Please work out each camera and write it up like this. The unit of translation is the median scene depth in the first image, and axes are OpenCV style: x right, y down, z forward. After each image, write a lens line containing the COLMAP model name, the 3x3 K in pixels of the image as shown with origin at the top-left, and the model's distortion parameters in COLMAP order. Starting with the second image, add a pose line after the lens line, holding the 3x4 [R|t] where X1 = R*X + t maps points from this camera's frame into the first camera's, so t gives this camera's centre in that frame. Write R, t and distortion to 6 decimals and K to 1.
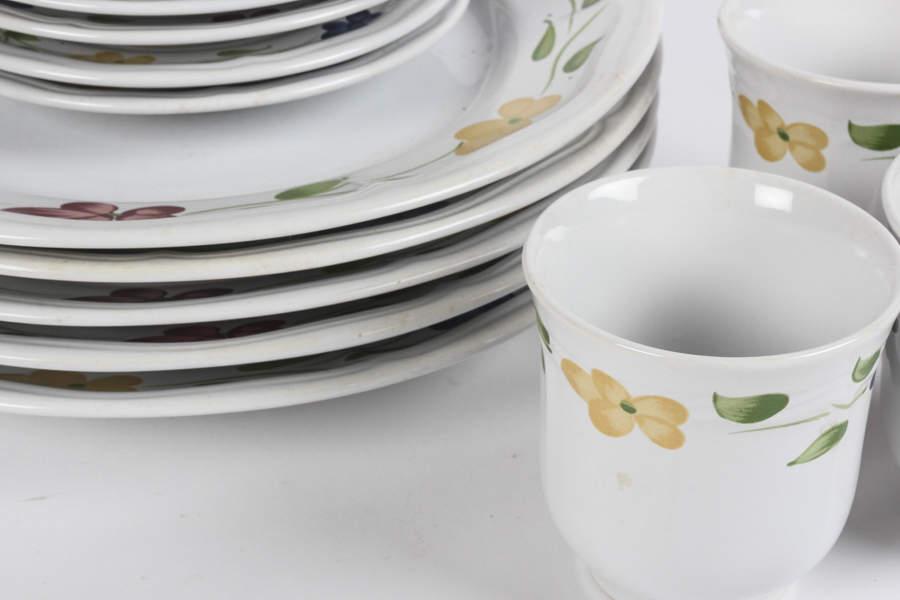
lens RADIAL K [[2156.1, 0, 450.0], [0, 2156.1, 300.0], [0, 0, 1]] dist [-0.015495, 0.166687]
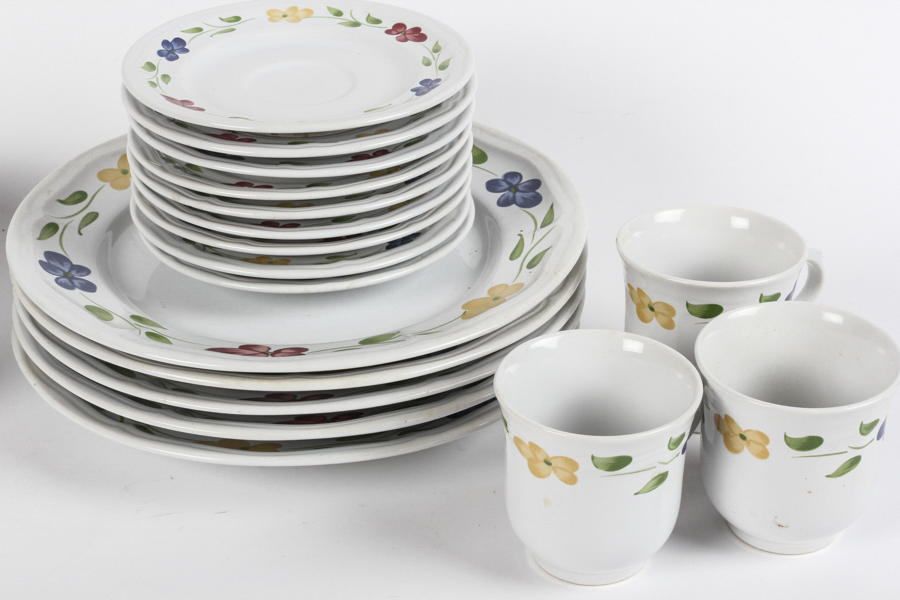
lens RADIAL K [[1914.3, 0, 450.0], [0, 1914.3, 300.0], [0, 0, 1]] dist [0.009605, -0.015625]
pose [[0.999694, 0.009031, -0.023044, 0.029644], [-0.010022, 0.999015, -0.043232, -0.015612], [0.022631, 0.043450, 0.998799, -0.570489]]
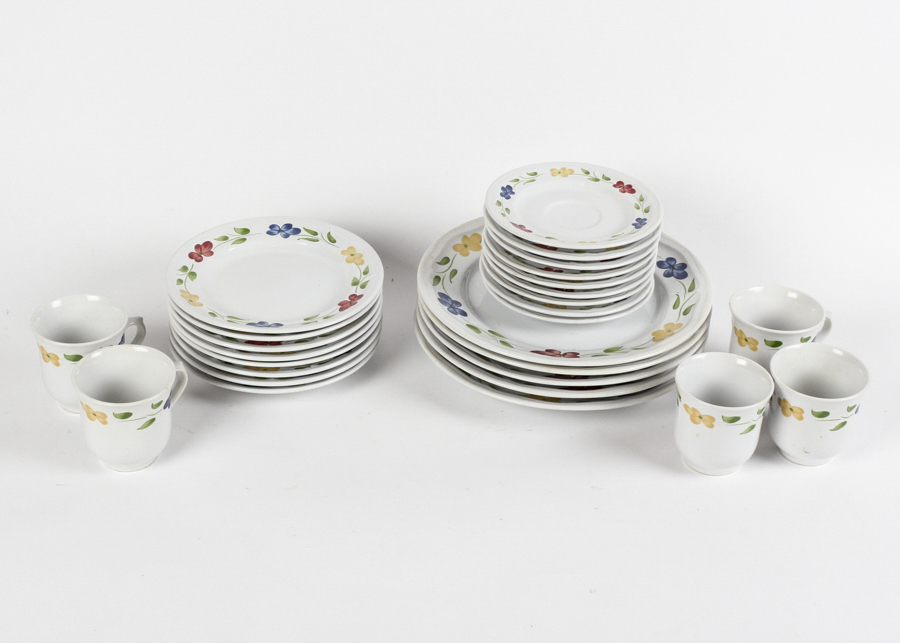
lens RADIAL K [[1670.6, 0, 450.0], [0, 1670.6, 321.5], [0, 0, 1]] dist [-0.008921, 0.033249]
pose [[0.997474, 0.063057, -0.032709, -0.248238], [-0.062445, 0.997860, 0.019410, -0.135500], [0.033863, -0.017319, 0.999276, -1.801156]]
